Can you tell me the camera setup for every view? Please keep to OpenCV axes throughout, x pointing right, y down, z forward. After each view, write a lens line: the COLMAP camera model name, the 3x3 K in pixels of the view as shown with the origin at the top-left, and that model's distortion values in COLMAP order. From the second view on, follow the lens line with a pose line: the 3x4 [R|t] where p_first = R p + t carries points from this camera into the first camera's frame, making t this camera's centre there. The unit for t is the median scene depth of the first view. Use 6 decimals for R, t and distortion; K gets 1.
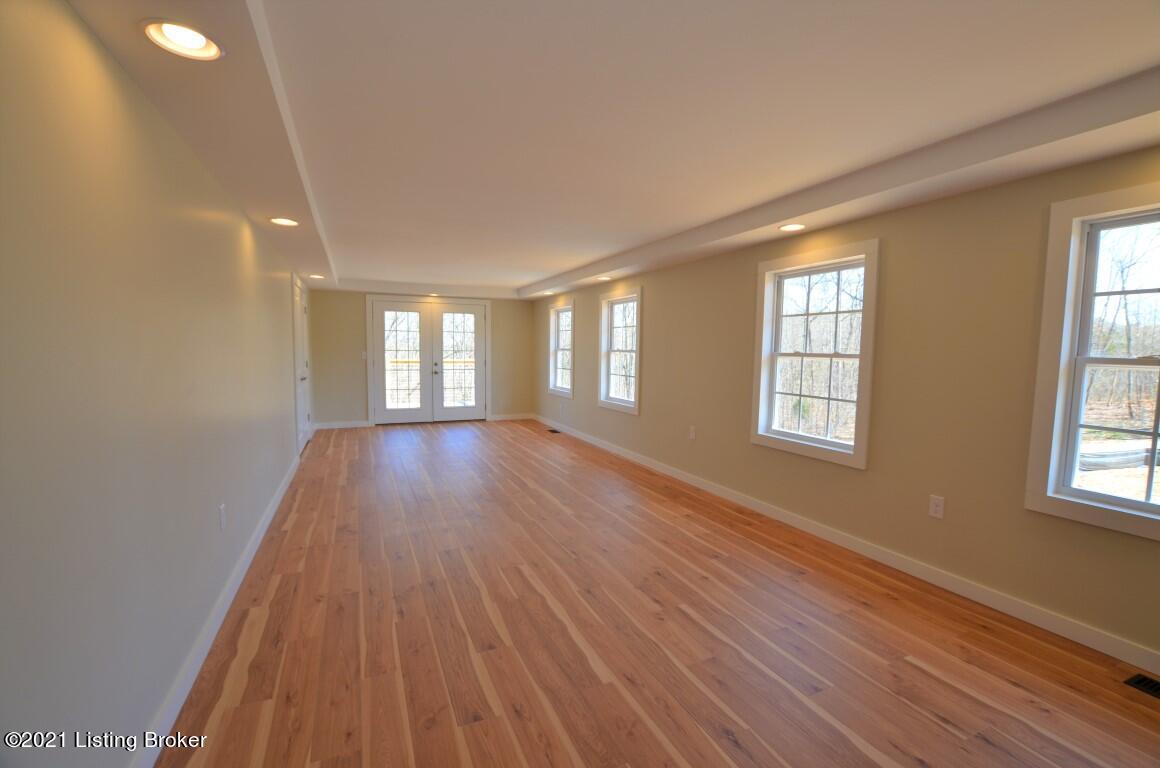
lens RADIAL K [[516.7, 0, 580.0], [0, 516.7, 384.0], [0, 0, 1]] dist [-0.033784, -0.000343]
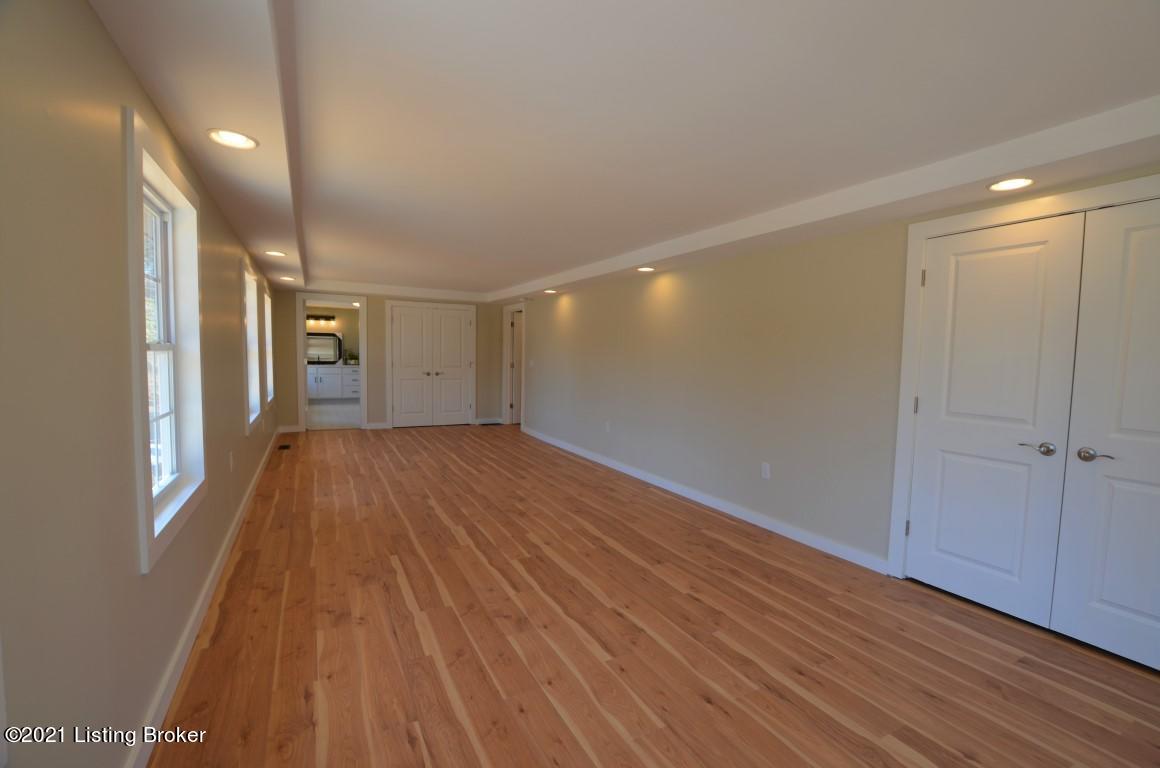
lens RADIAL K [[516.7, 0, 580.0], [0, 516.7, 384.0], [0, 0, 1]] dist [-0.033784, -0.000343]
pose [[-0.997206, -0.033063, -0.066993, -0.255749], [-0.041176, 0.991479, 0.123585, -0.142811], [0.062336, 0.125998, -0.990070, 2.095564]]
